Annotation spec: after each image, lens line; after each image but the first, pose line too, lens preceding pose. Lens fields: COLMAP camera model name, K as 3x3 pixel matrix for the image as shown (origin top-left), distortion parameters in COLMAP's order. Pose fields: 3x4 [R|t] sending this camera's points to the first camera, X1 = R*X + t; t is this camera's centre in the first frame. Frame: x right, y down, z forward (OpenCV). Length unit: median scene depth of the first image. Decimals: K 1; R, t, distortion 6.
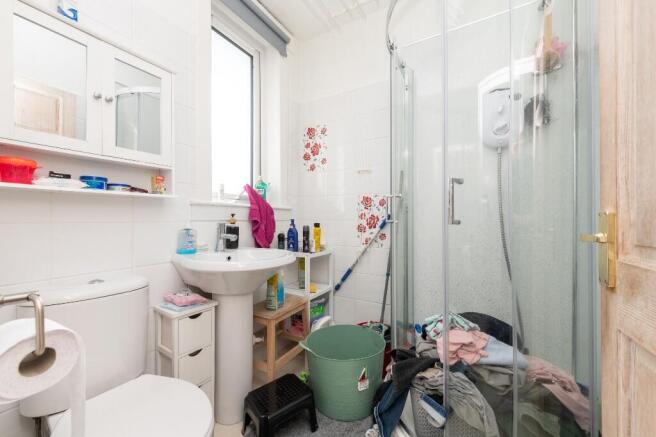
lens RADIAL K [[259.1, 0, 328.0], [0, 259.1, 218.5], [0, 0, 1]] dist [0.000158, -0.000152]
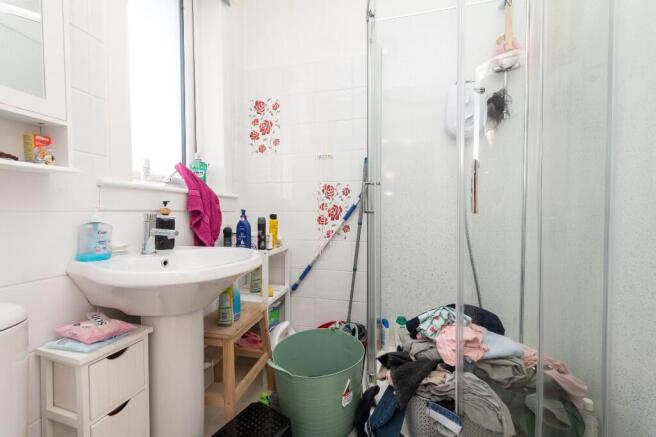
lens RADIAL K [[259.1, 0, 328.0], [0, 259.1, 218.5], [0, 0, 1]] dist [0.000158, -0.000152]
pose [[0.954064, -0.007759, 0.299504, -0.156724], [-0.000611, 0.999612, 0.027842, 0.010143], [-0.299604, -0.026746, 0.953689, 0.176188]]
